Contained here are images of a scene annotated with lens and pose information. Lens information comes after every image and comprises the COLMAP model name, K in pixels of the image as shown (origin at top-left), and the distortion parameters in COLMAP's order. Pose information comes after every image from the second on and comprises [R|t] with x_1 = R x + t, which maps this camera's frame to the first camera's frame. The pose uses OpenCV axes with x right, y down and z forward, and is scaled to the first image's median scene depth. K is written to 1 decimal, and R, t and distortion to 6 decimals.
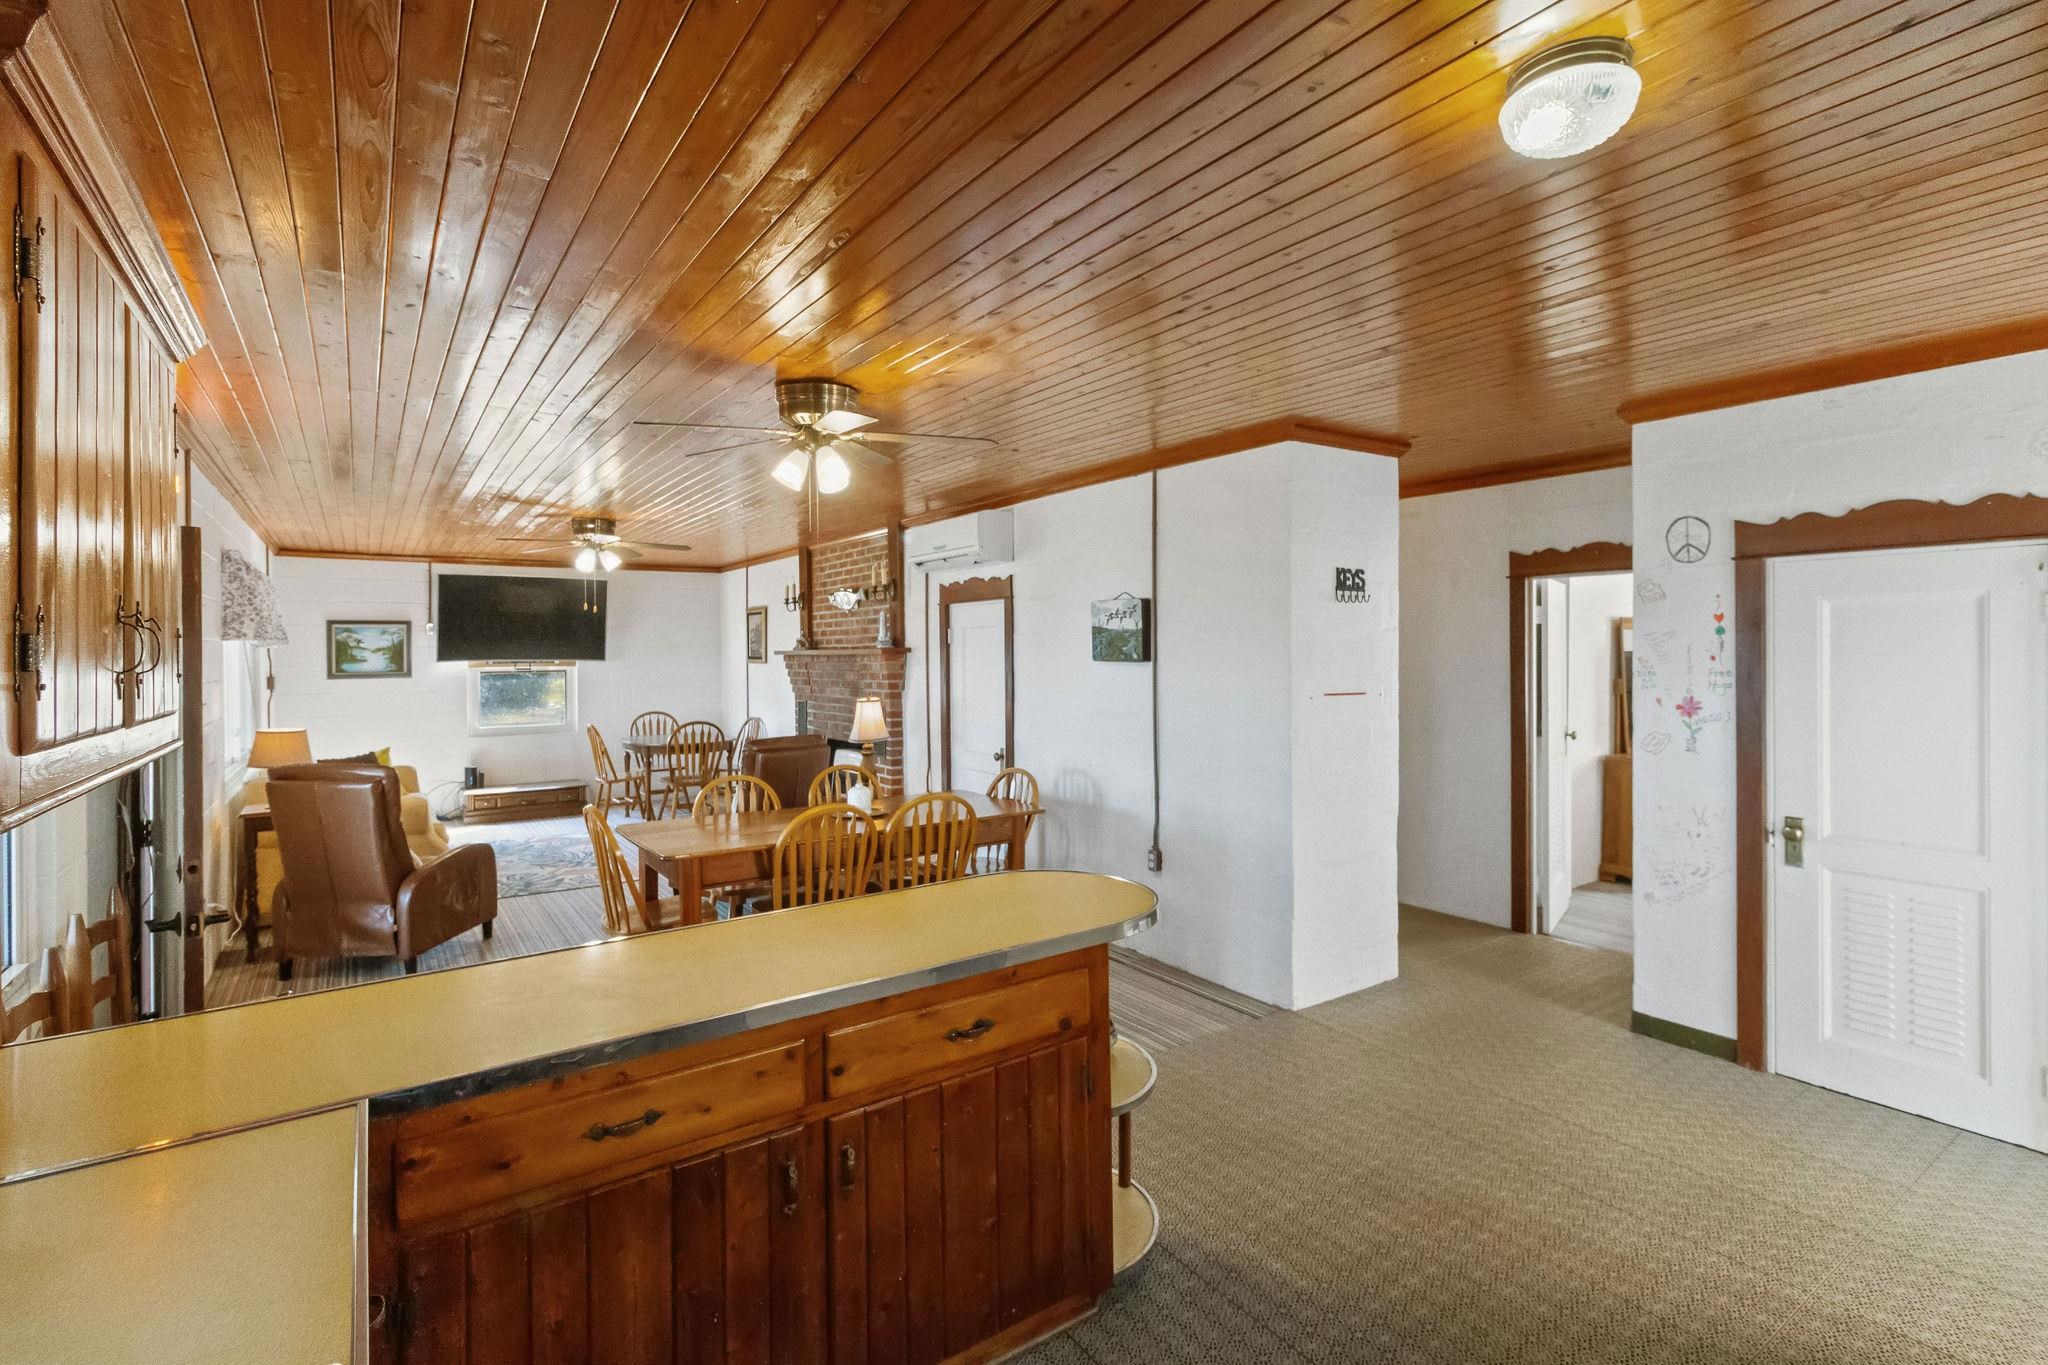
lens RADIAL K [[951.6, 0, 1028.4], [0, 951.6, 655.9], [0, 0, 1]] dist [0.007978, -0.001331]
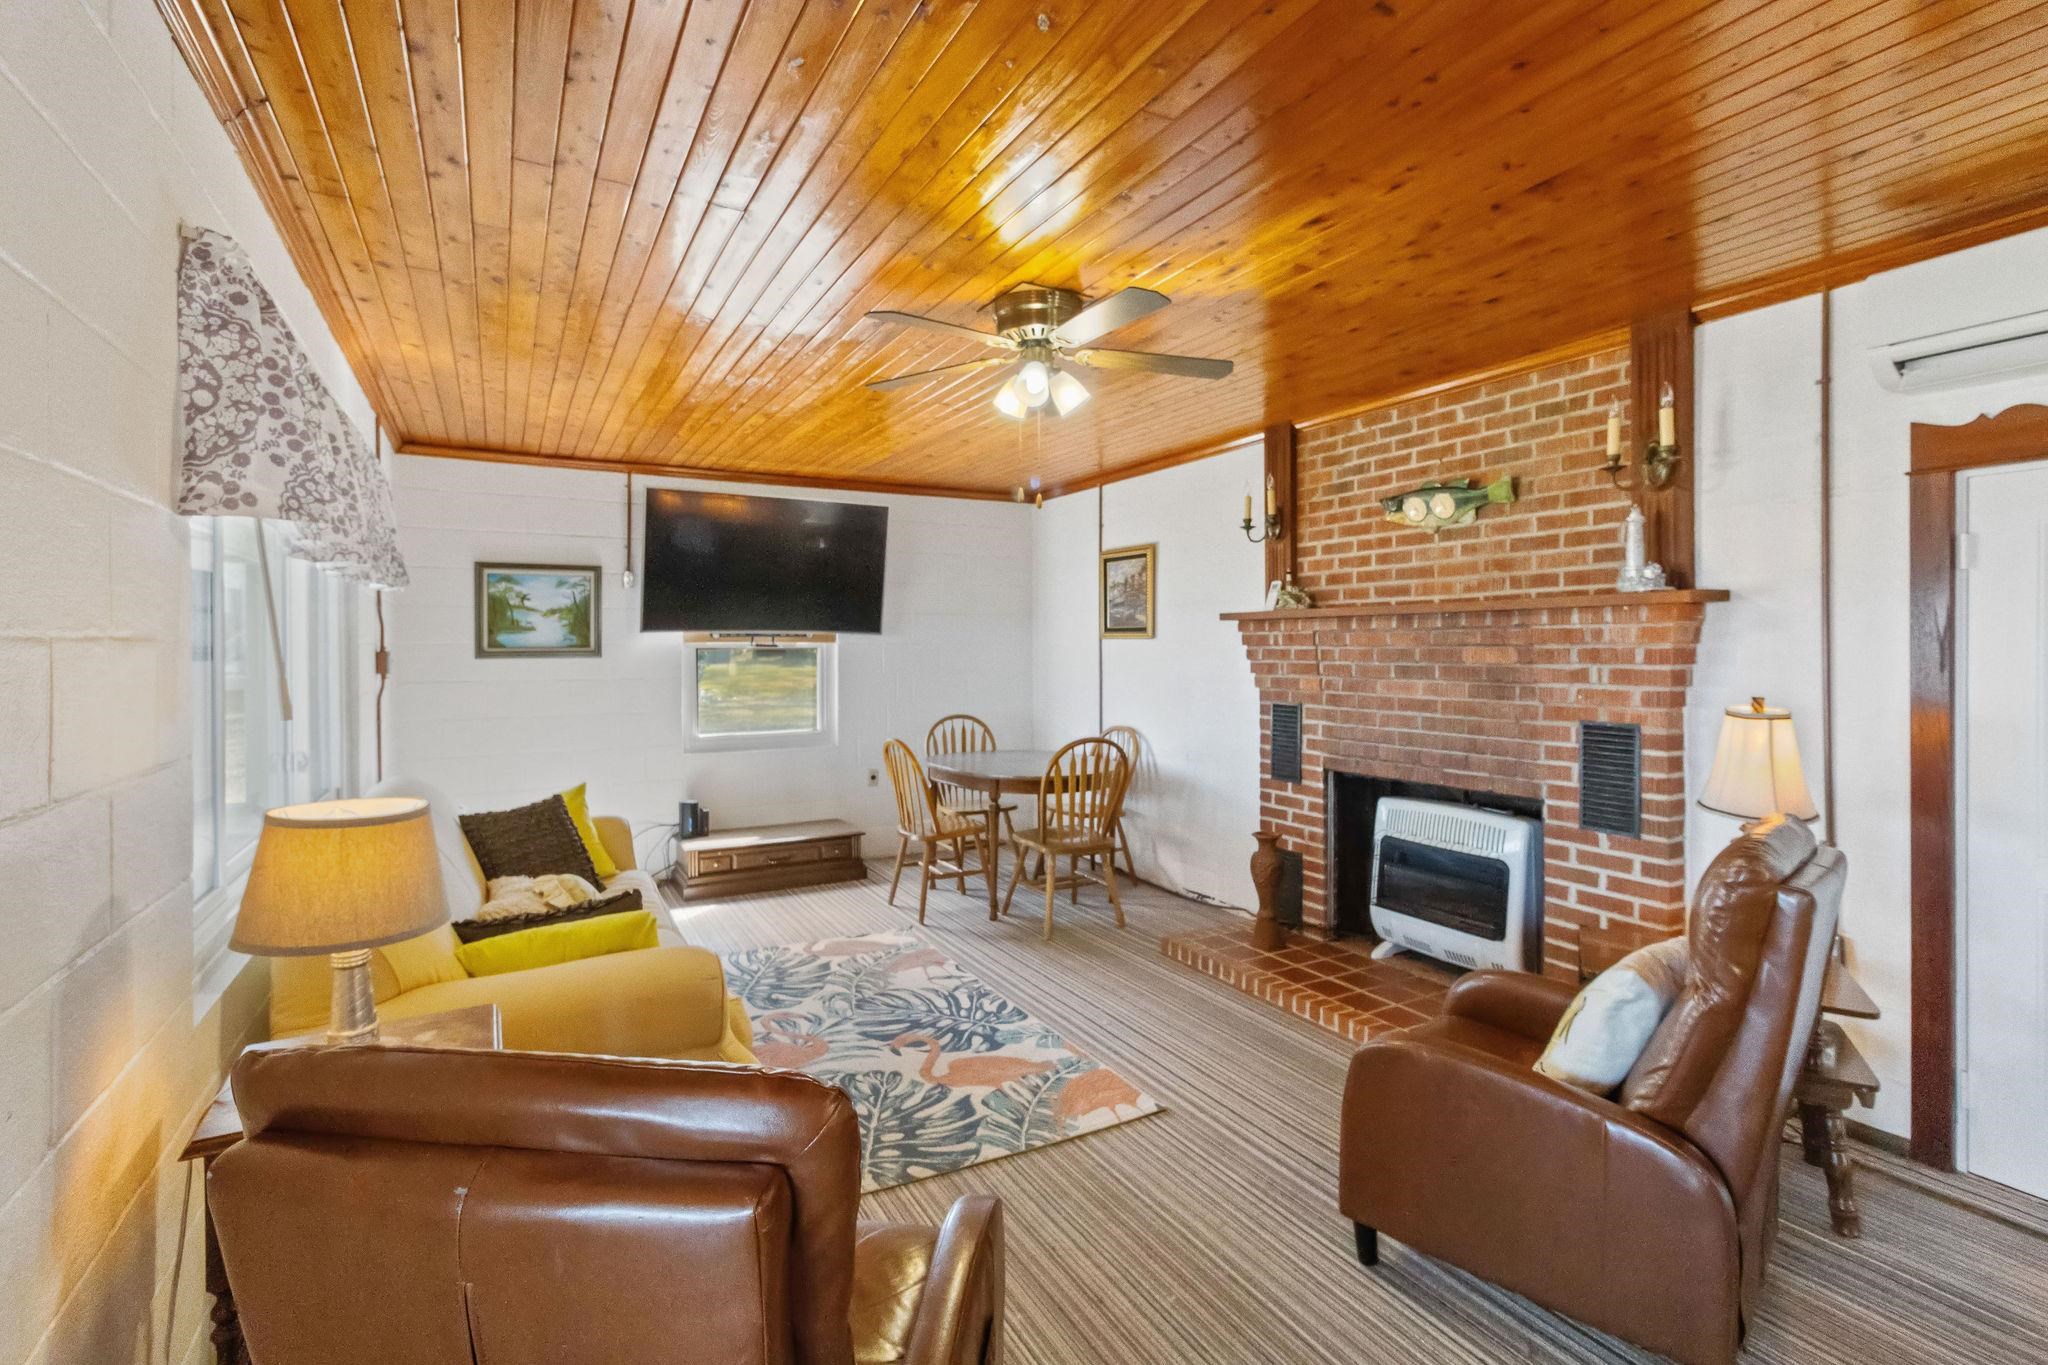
lens RADIAL K [[951.6, 0, 1032.6], [0, 951.6, 647.0], [0, 0, 1]] dist [0.007978, -0.001331]
pose [[0.995066, 0.005648, -0.099051, -0.426932], [-0.005808, 0.999982, -0.001330, 0.021344], [0.099041, 0.001899, 0.995081, 0.573329]]
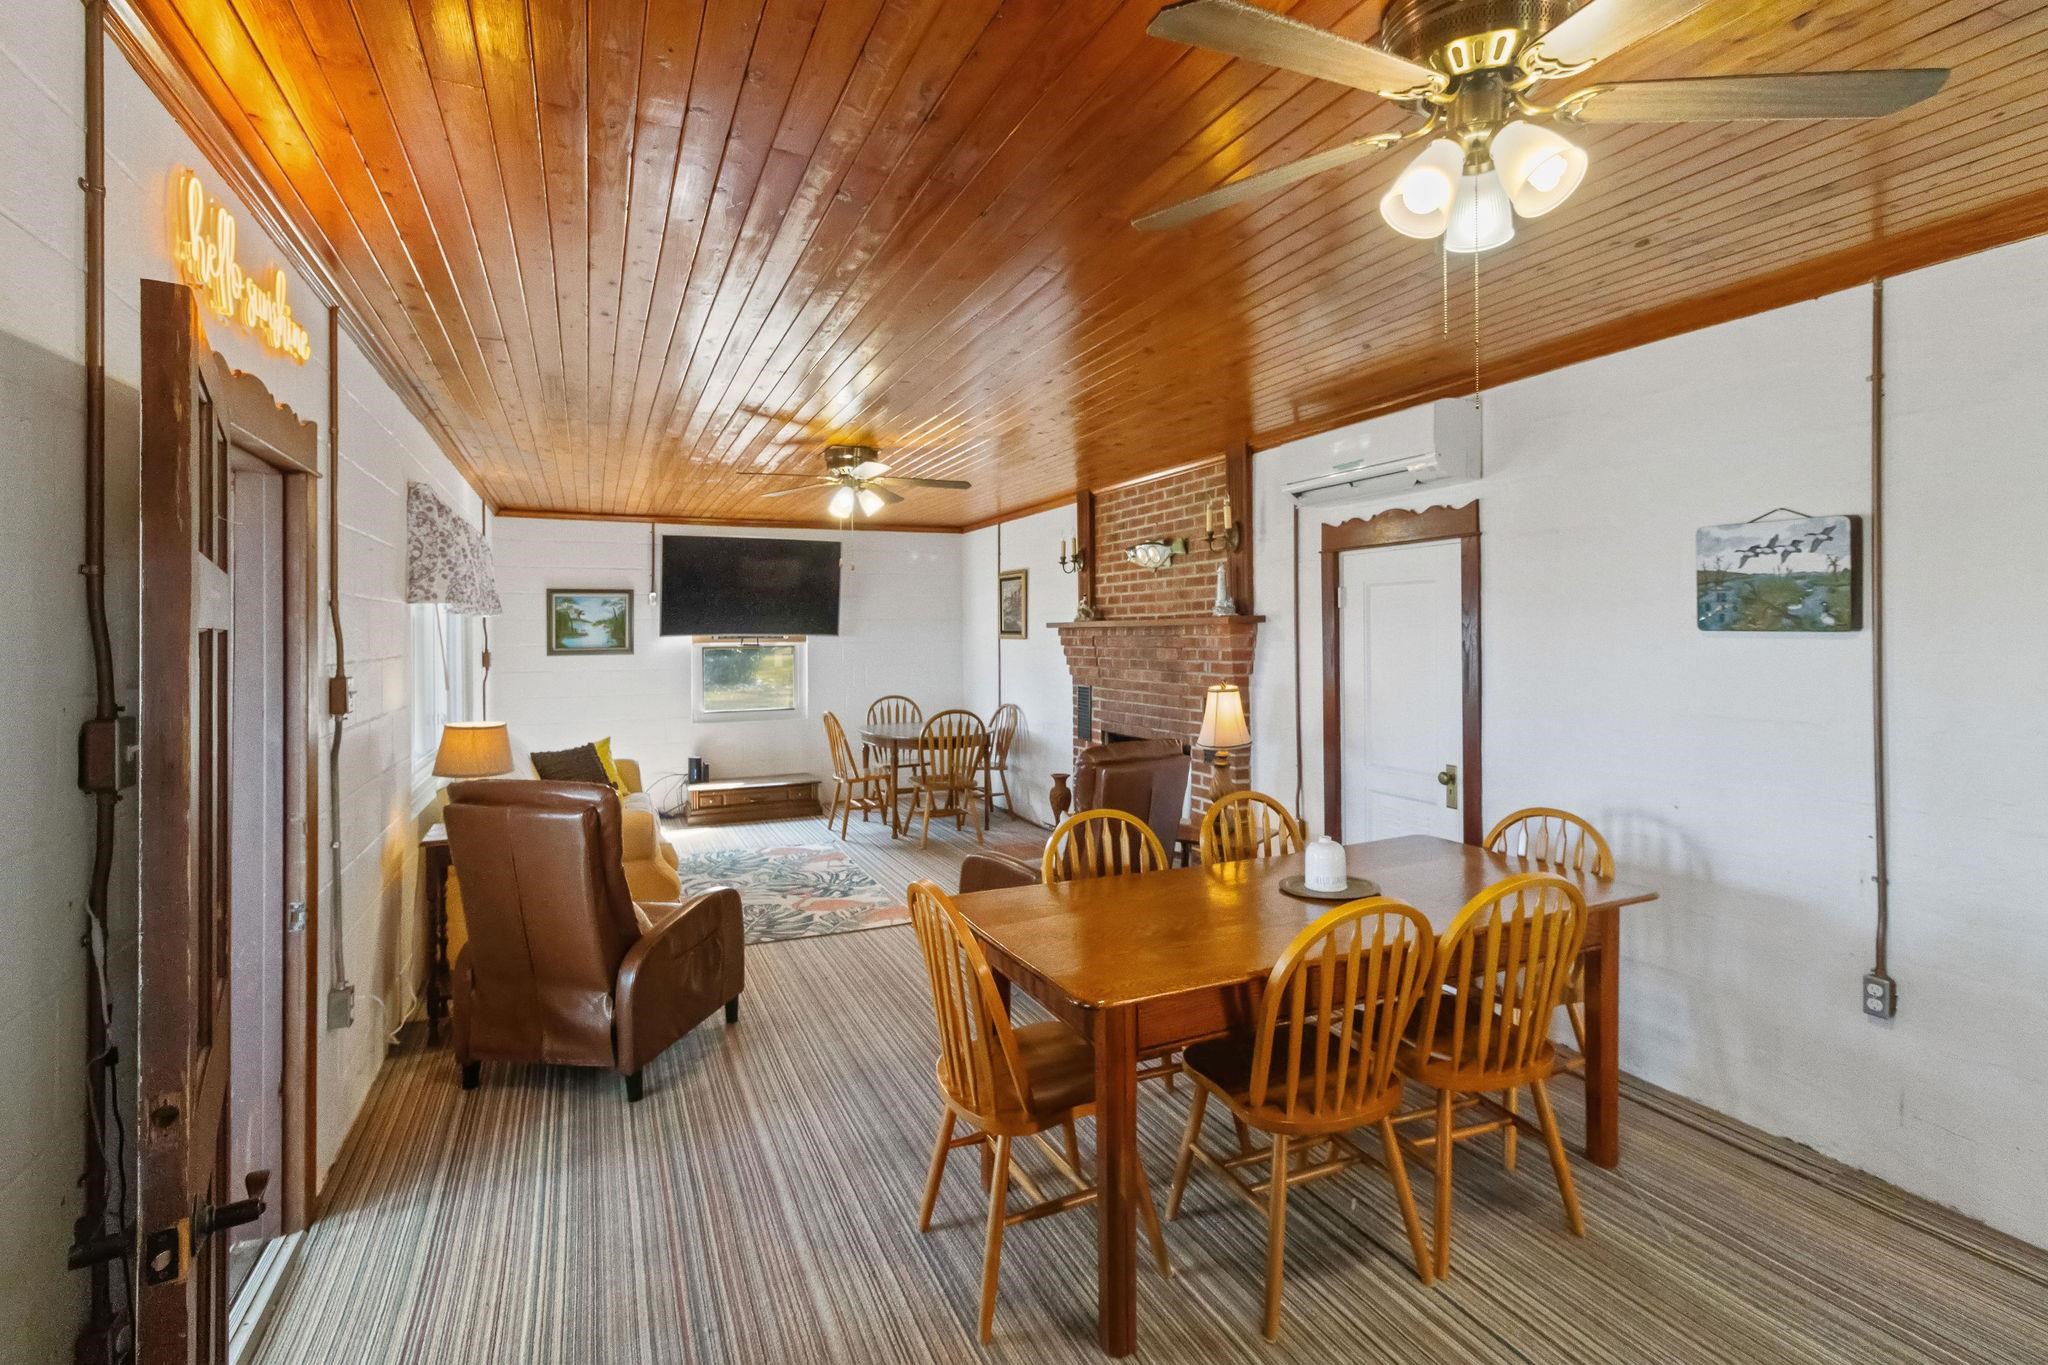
lens RADIAL K [[951.6, 0, 1032.7], [0, 951.6, 626.8], [0, 0, 1]] dist [0.007978, -0.001331]
pose [[0.984784, -0.000604, -0.173779, -0.184658], [-0.000948, 0.999960, -0.008851, 0.006912], [0.173778, 0.008881, 0.984745, 0.279727]]
